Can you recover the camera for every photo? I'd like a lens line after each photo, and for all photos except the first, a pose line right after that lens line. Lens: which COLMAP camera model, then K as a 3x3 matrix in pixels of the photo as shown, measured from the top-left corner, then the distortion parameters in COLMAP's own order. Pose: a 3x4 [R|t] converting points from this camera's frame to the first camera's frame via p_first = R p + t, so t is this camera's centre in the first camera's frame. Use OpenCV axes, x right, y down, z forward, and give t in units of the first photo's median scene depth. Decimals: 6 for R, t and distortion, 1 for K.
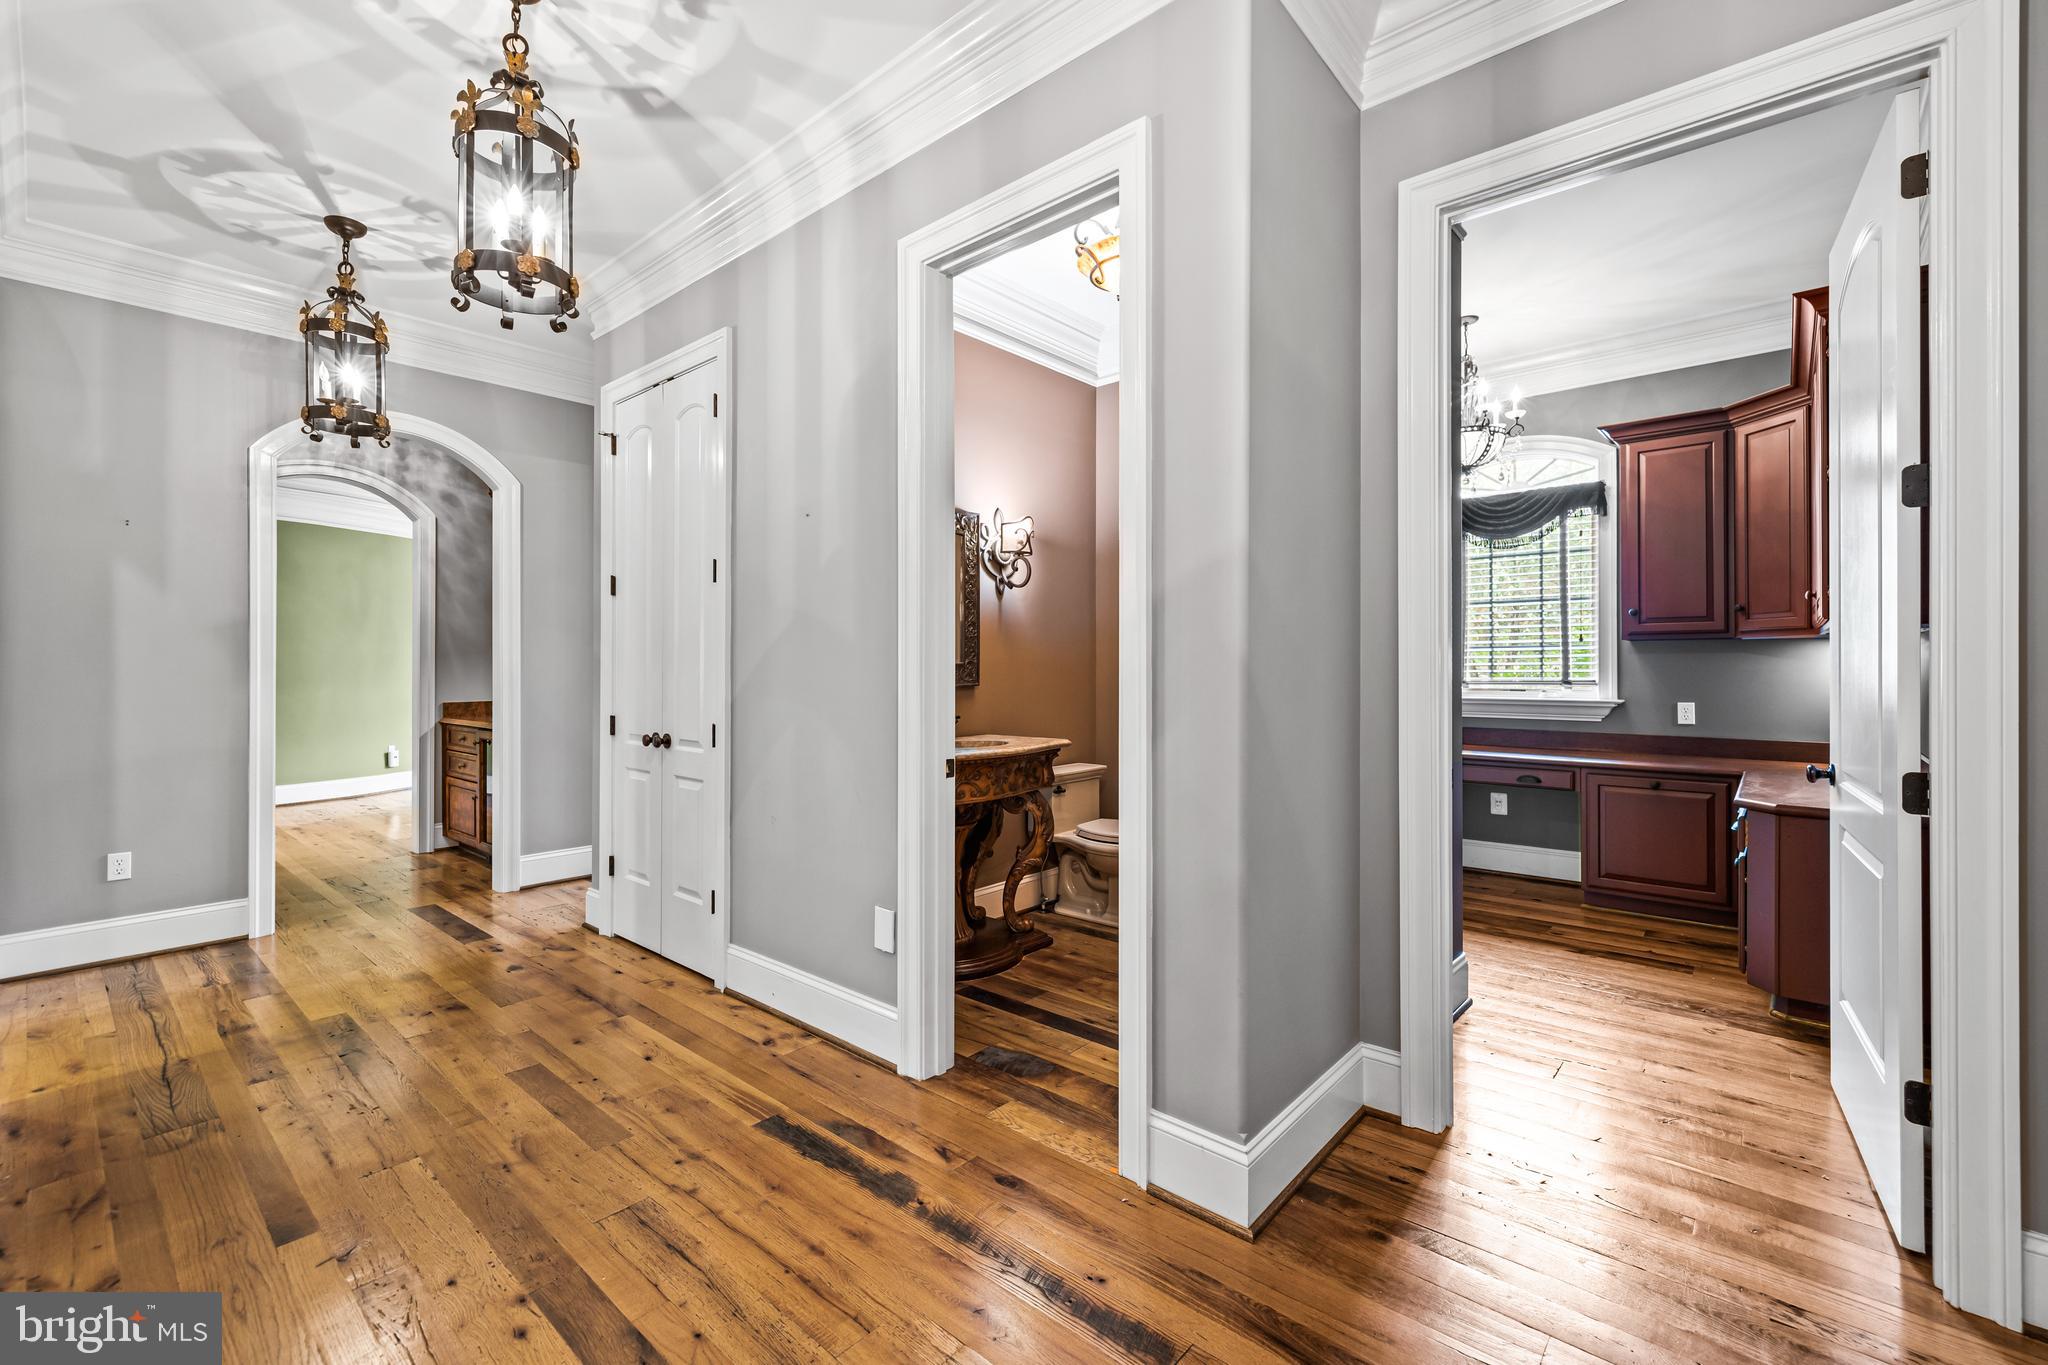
lens RADIAL K [[869.2, 0, 1024.0], [0, 869.2, 681.5], [0, 0, 1]] dist [0.002399, 0.000452]
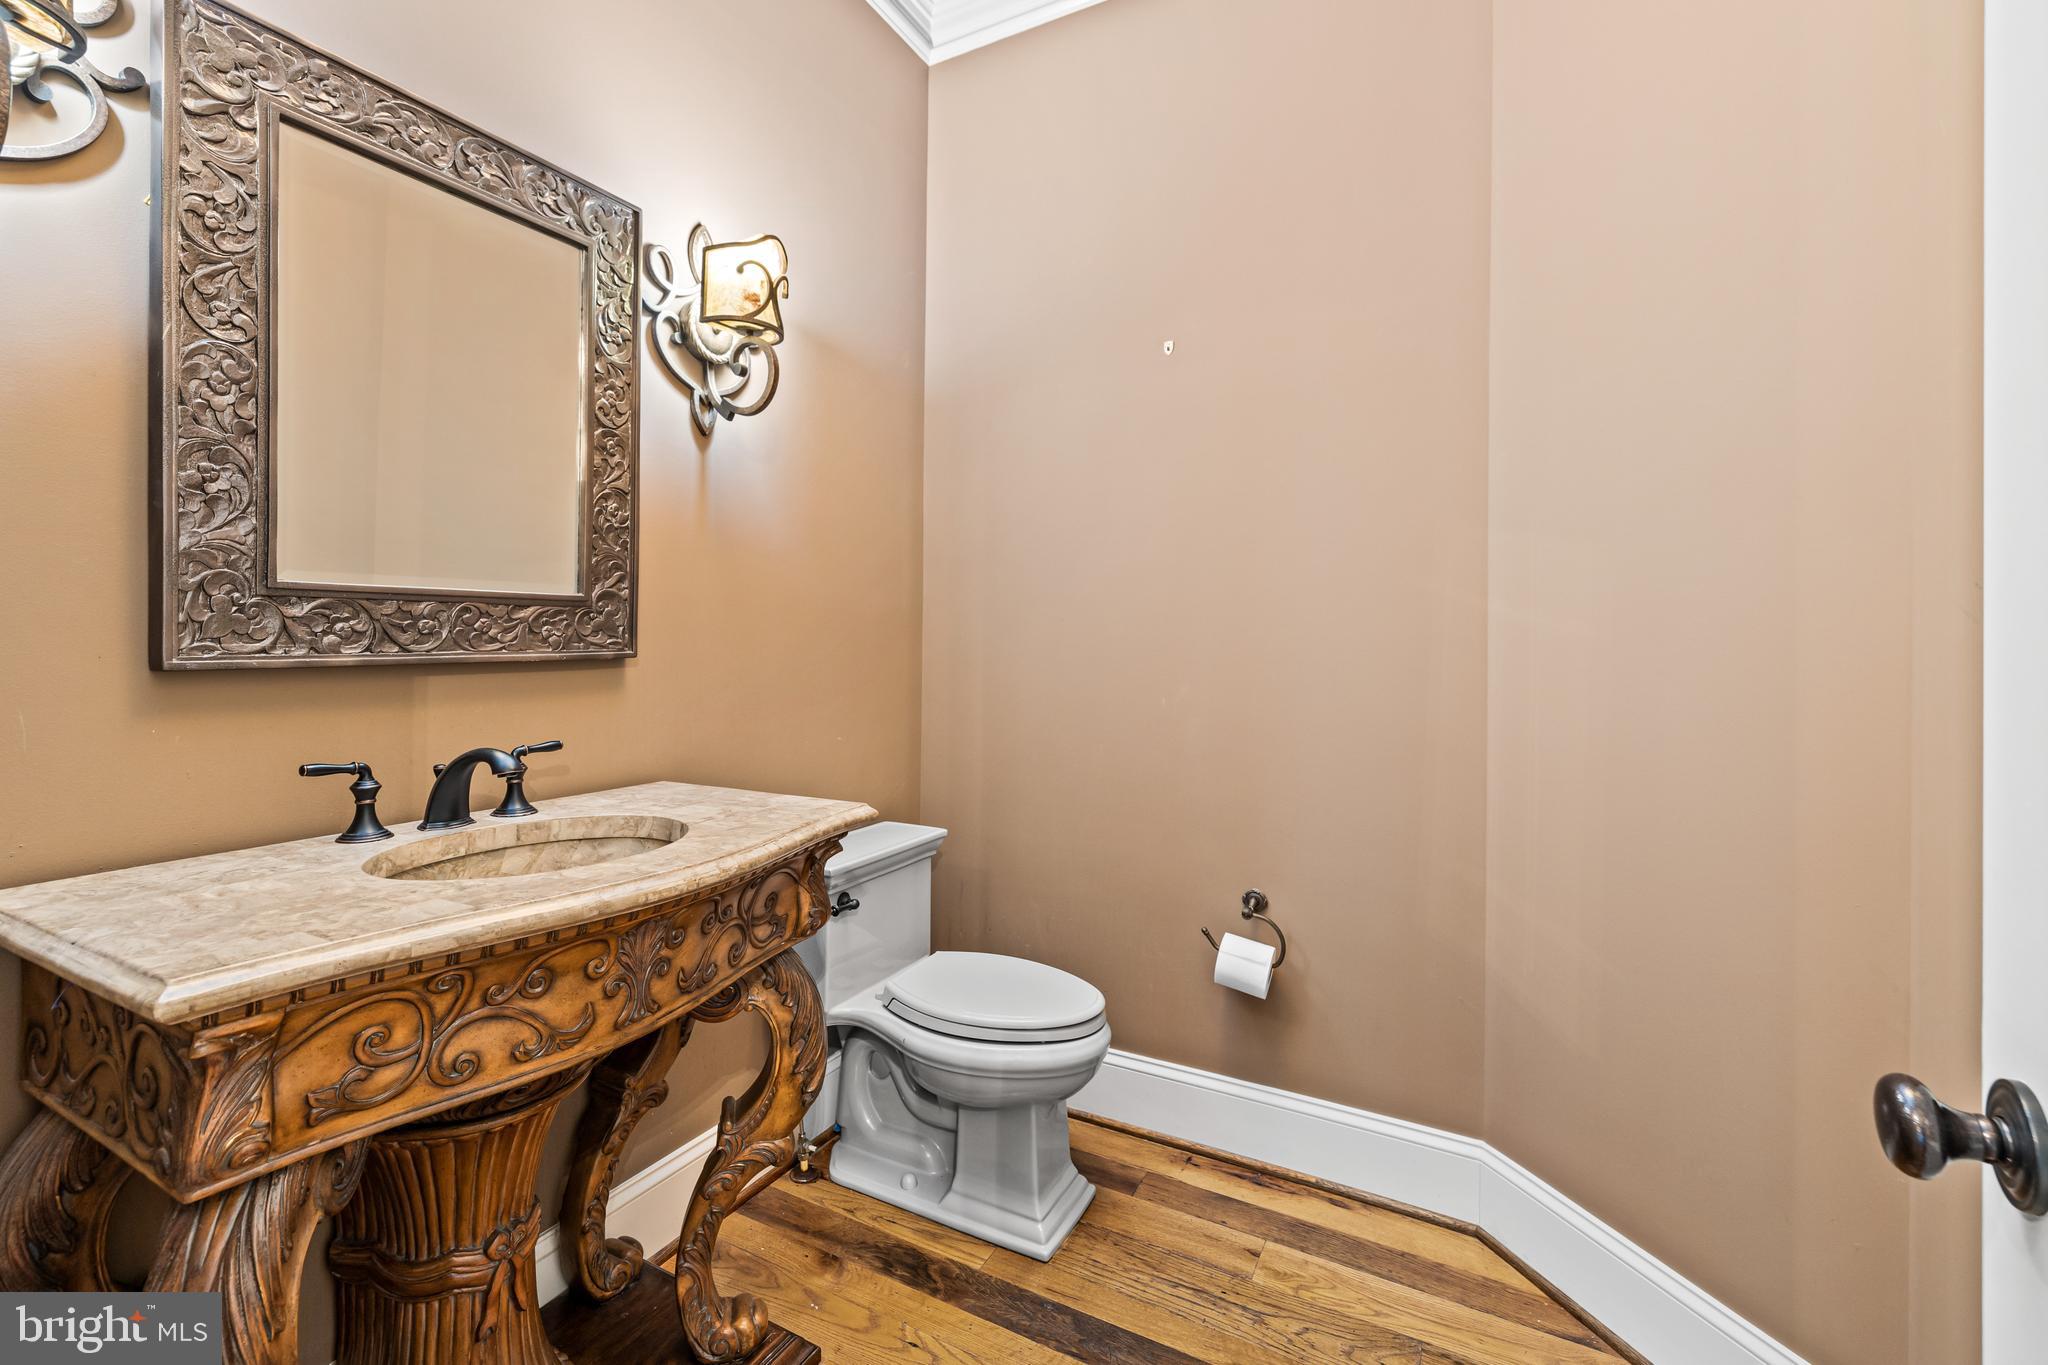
lens RADIAL K [[869.2, 0, 1016.2], [0, 869.2, 667.1], [0, 0, 1]] dist [0.002399, 0.000452]
pose [[0.973486, 0.011330, 0.228466, 0.024356], [-0.014719, 0.999805, 0.013134, 0.001800], [-0.228272, -0.016149, 0.973463, 0.574592]]
